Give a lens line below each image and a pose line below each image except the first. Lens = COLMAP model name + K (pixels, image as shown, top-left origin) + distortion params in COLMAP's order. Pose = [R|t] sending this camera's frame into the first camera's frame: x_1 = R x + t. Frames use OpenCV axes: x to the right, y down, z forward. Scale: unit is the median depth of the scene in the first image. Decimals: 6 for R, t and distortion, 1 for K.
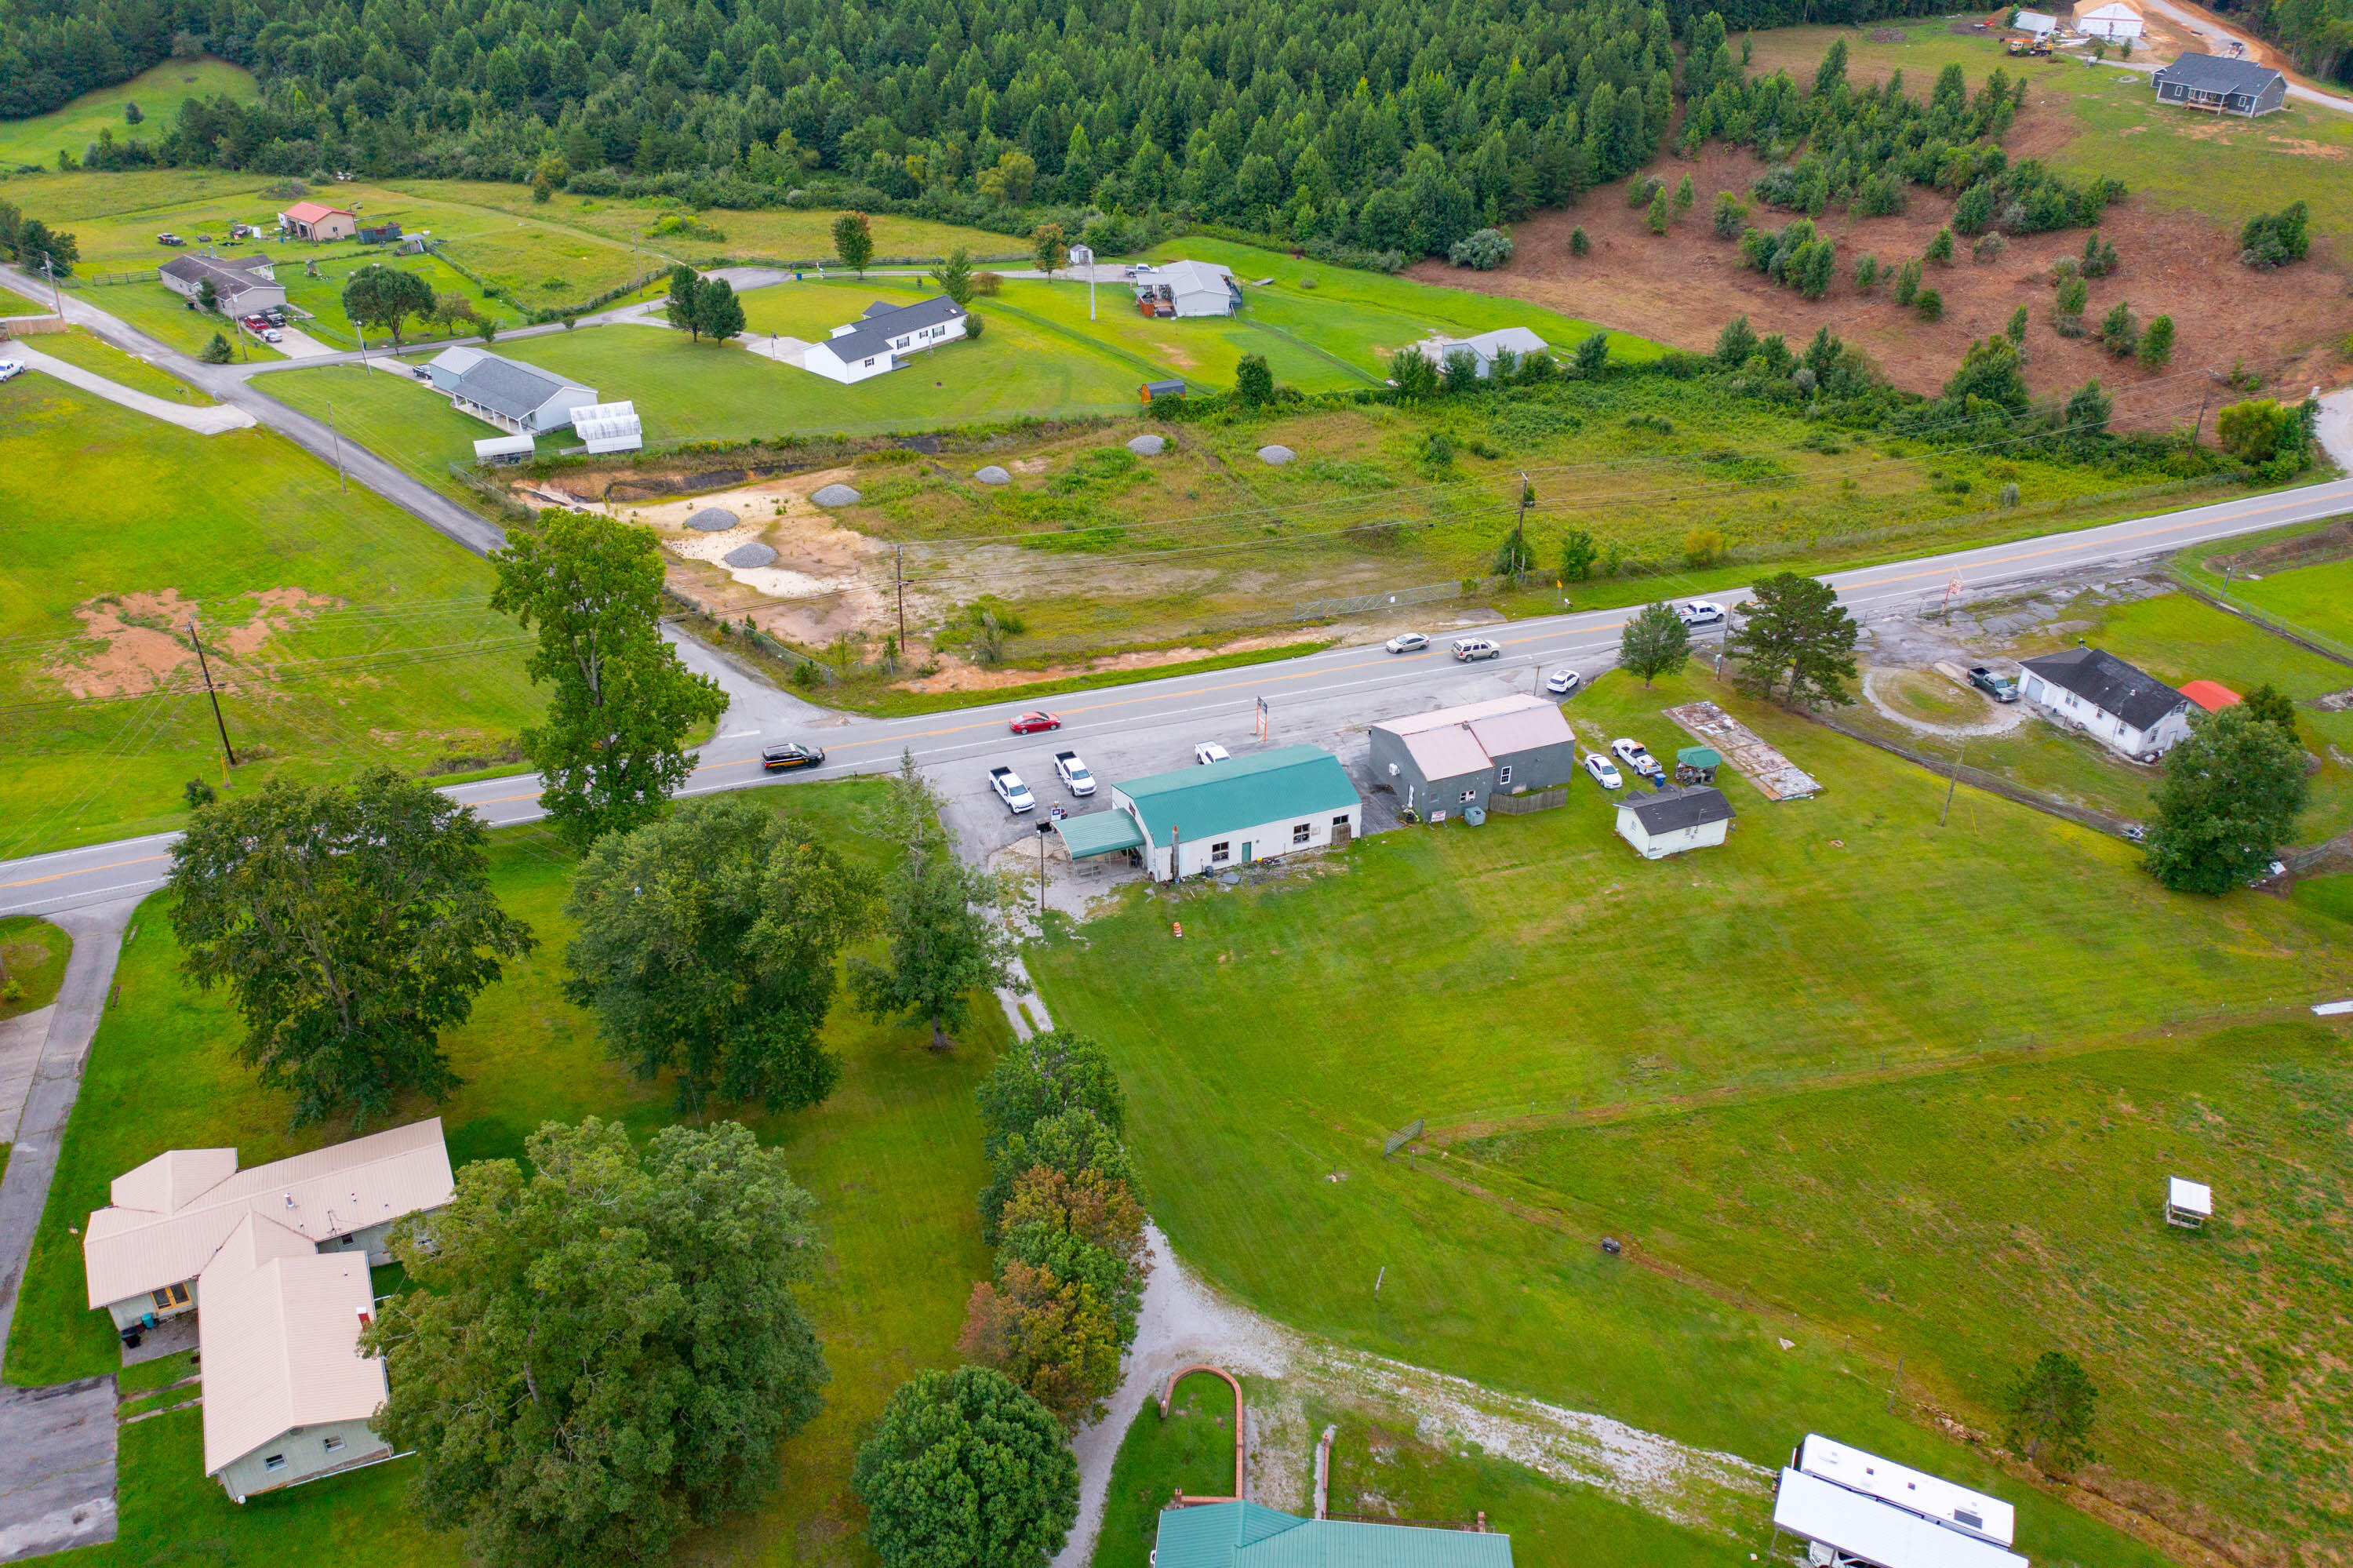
lens RADIAL K [[1854.8, 0, 1174.2], [0, 1854.8, 783.2], [0, 0, 1]] dist [-0.021431, 0.006708]
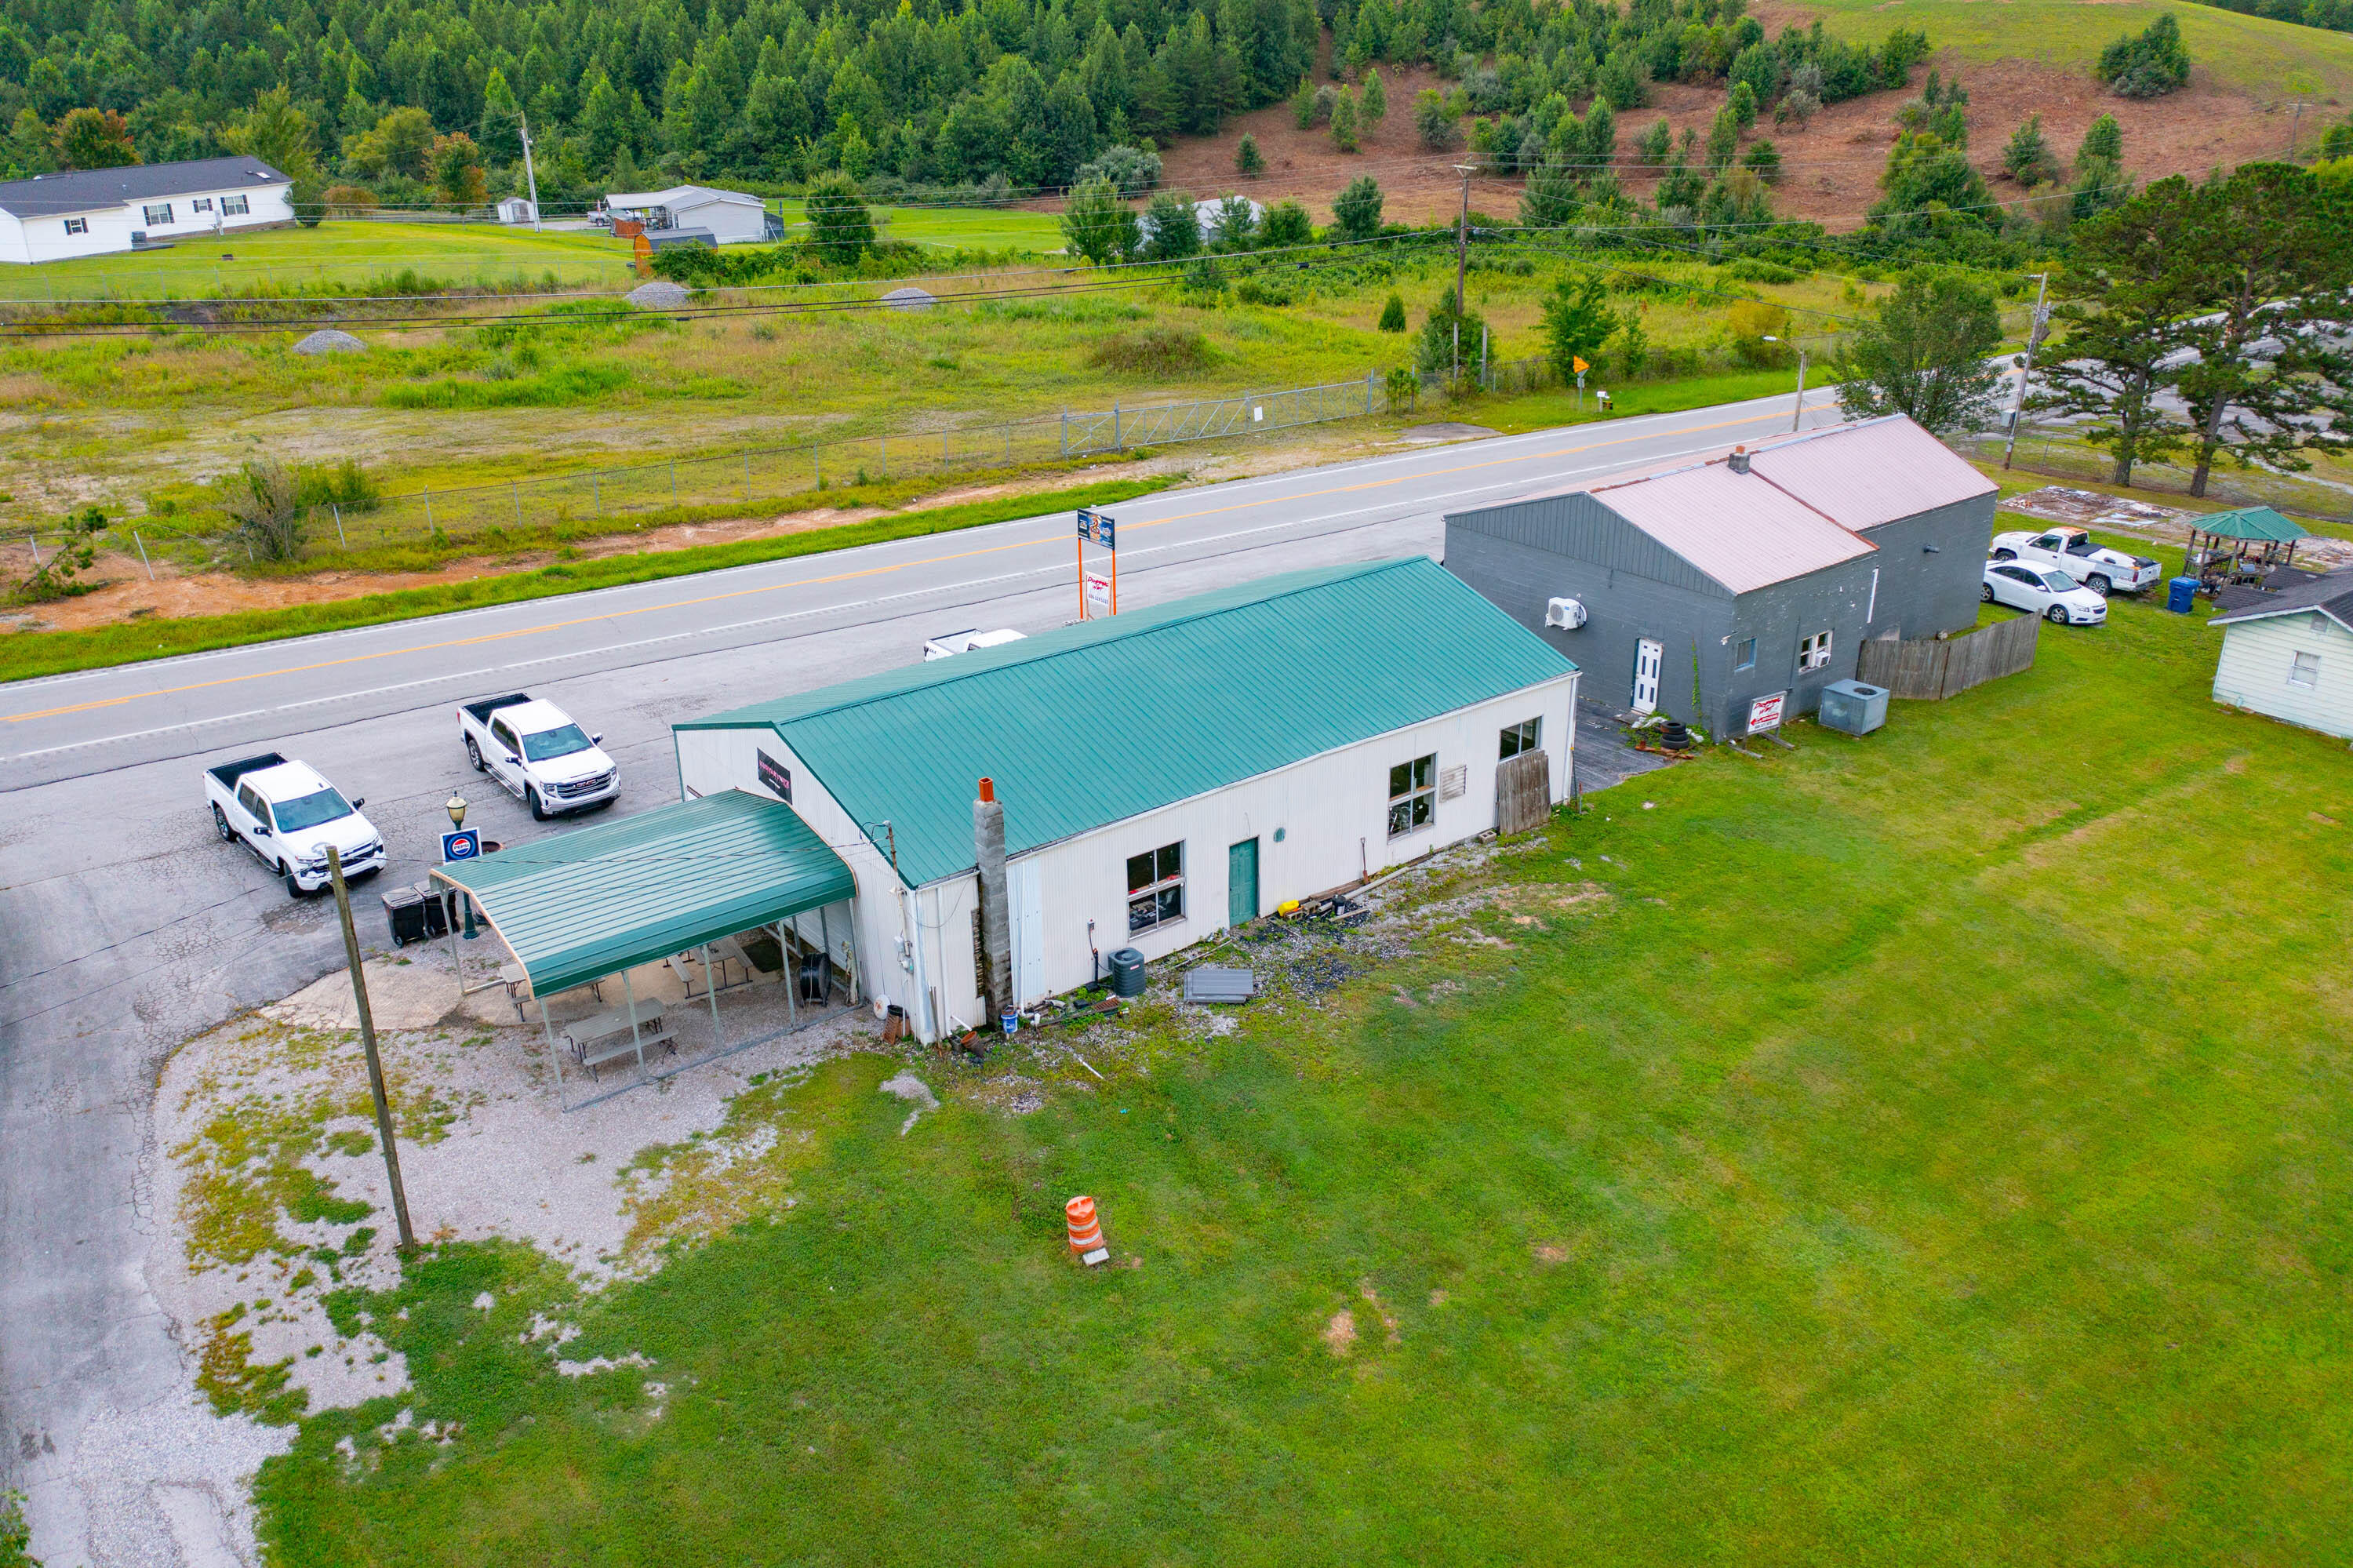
lens RADIAL K [[1854.8, 0, 1172.0], [0, 1854.8, 782.9], [0, 0, 1]] dist [-0.021431, 0.006708]
pose [[0.960305, -0.123335, 0.250204, -0.028362], [0.159013, 0.978979, -0.127732, 0.046625], [-0.229190, 0.162447, 0.959731, 0.636291]]
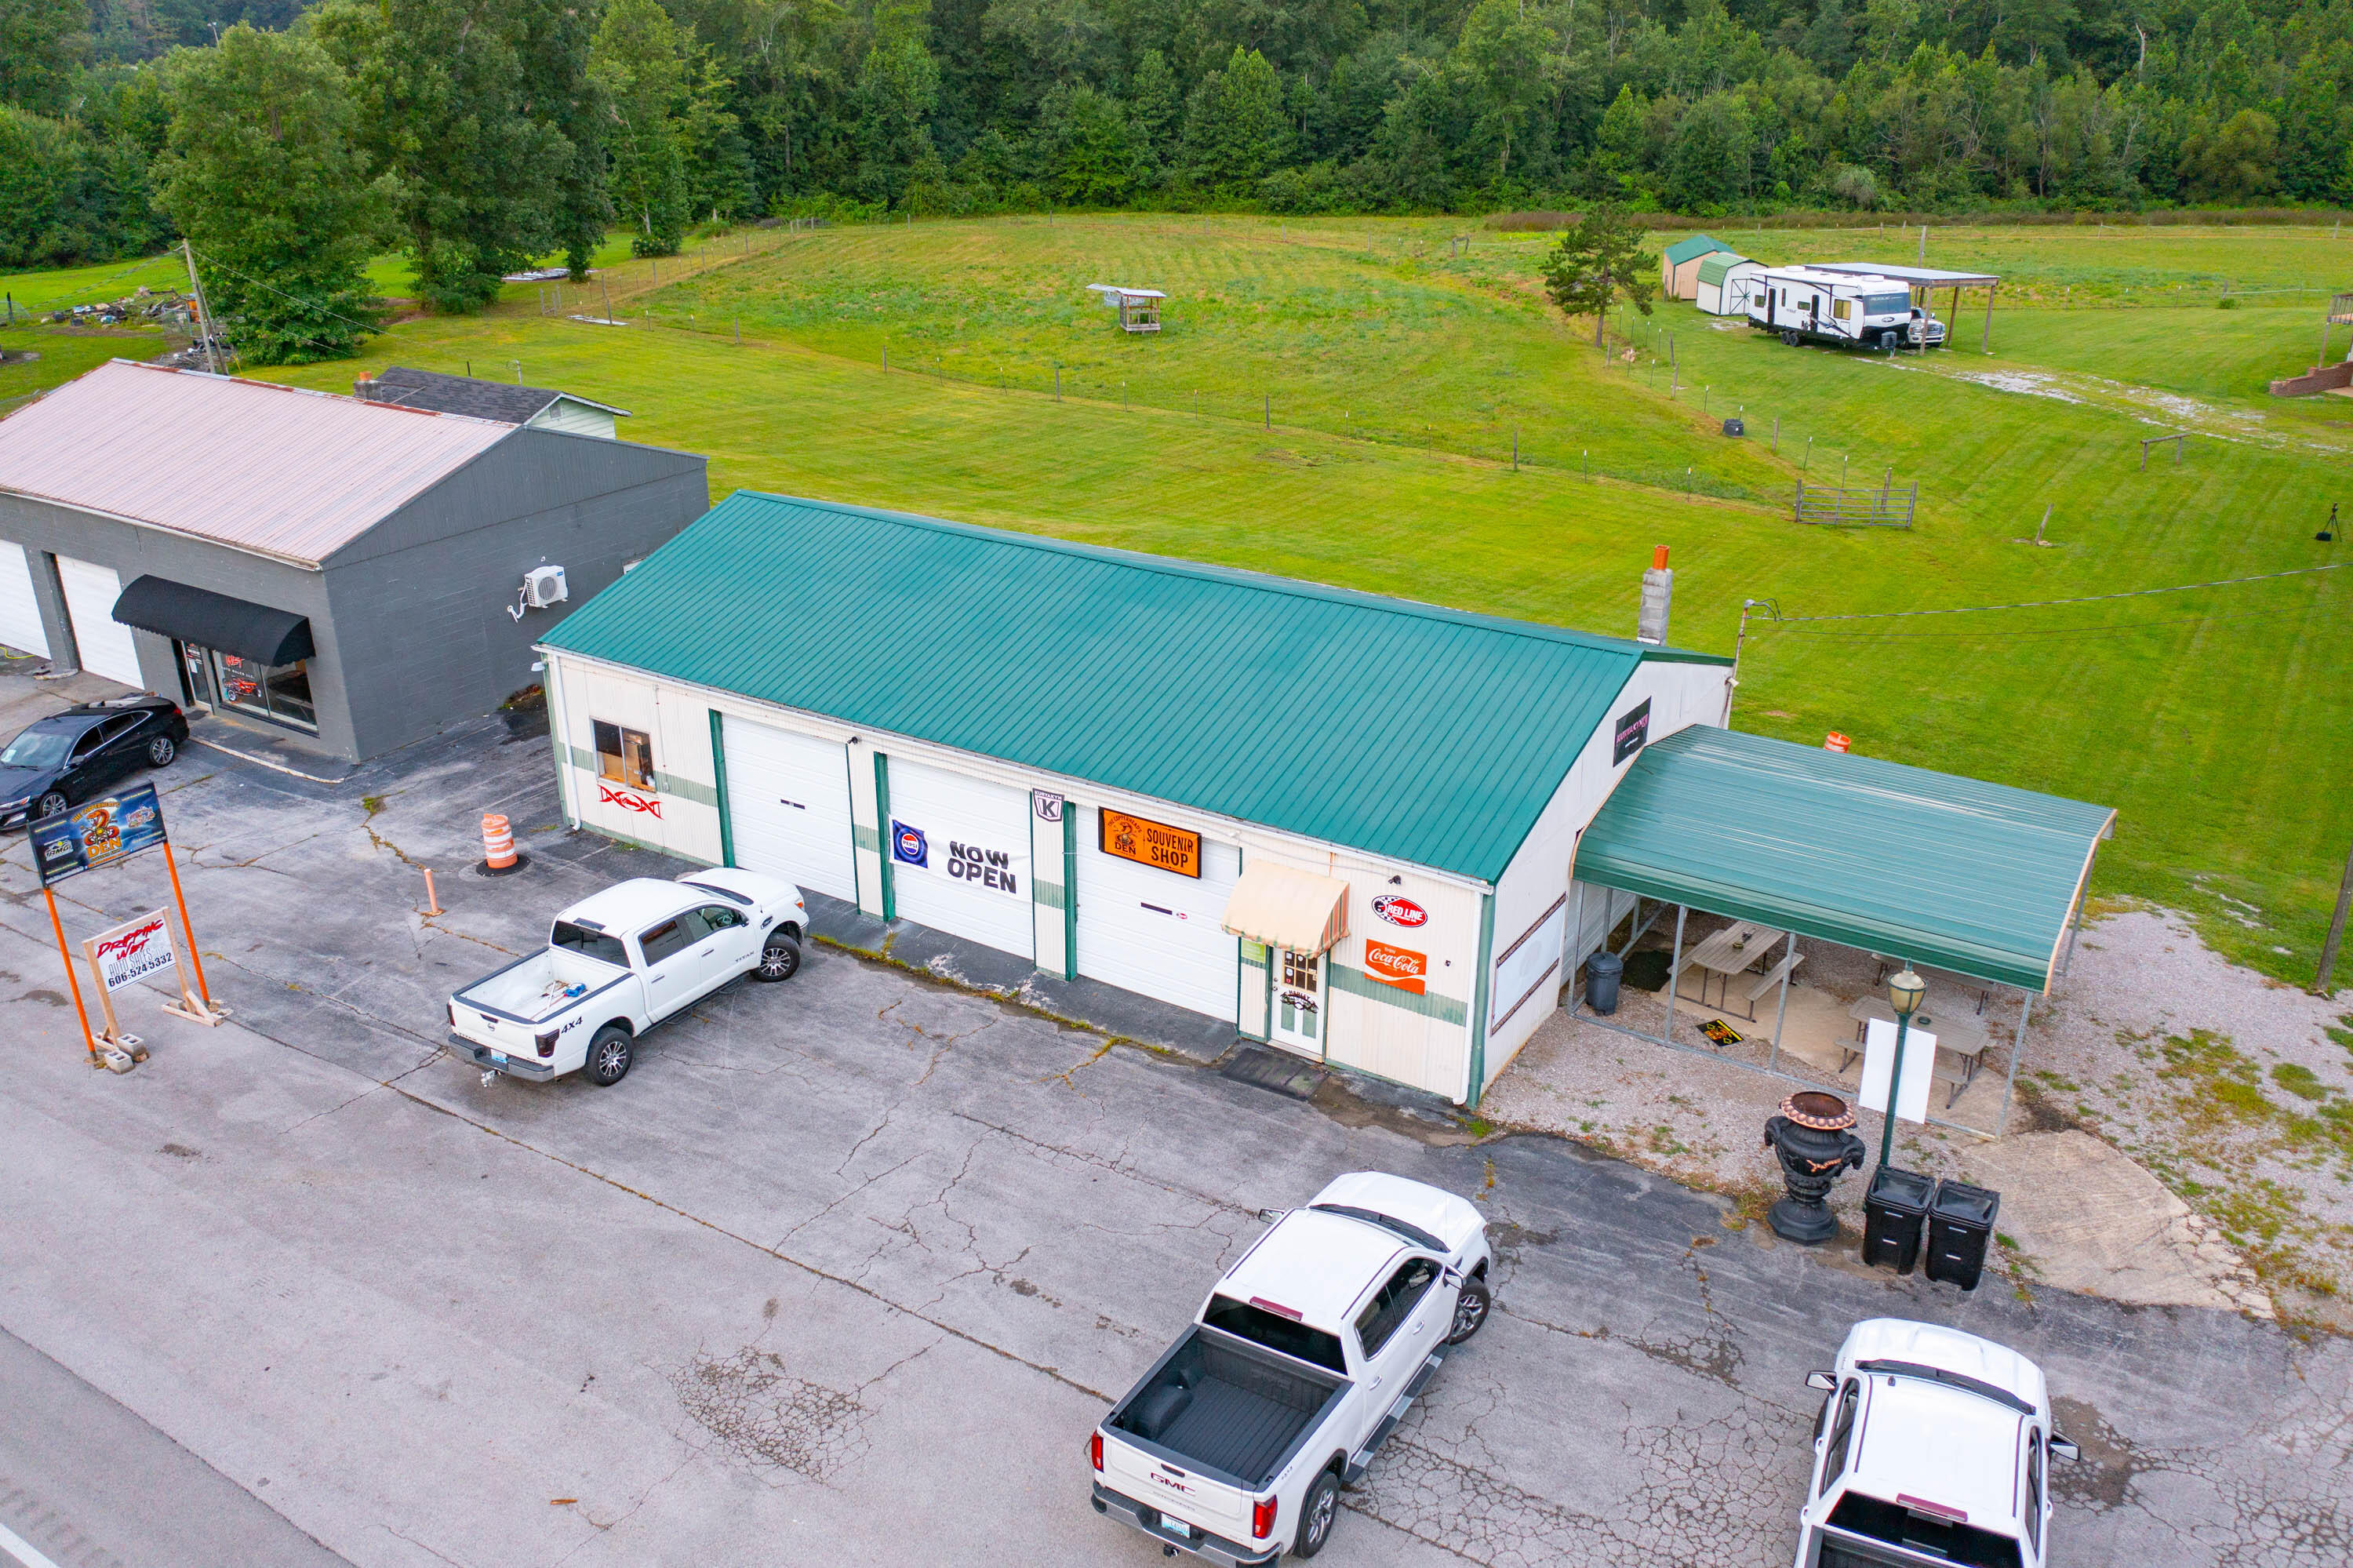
lens RADIAL K [[1854.8, 0, 1169.8], [0, 1854.8, 788.6], [0, 0, 1]] dist [-0.021431, 0.006708]
pose [[-0.578997, -0.325541, 0.747520, -0.113739], [0.424034, 0.662853, 0.617108, -0.096725], [-0.696389, 0.674277, -0.245749, 0.914996]]
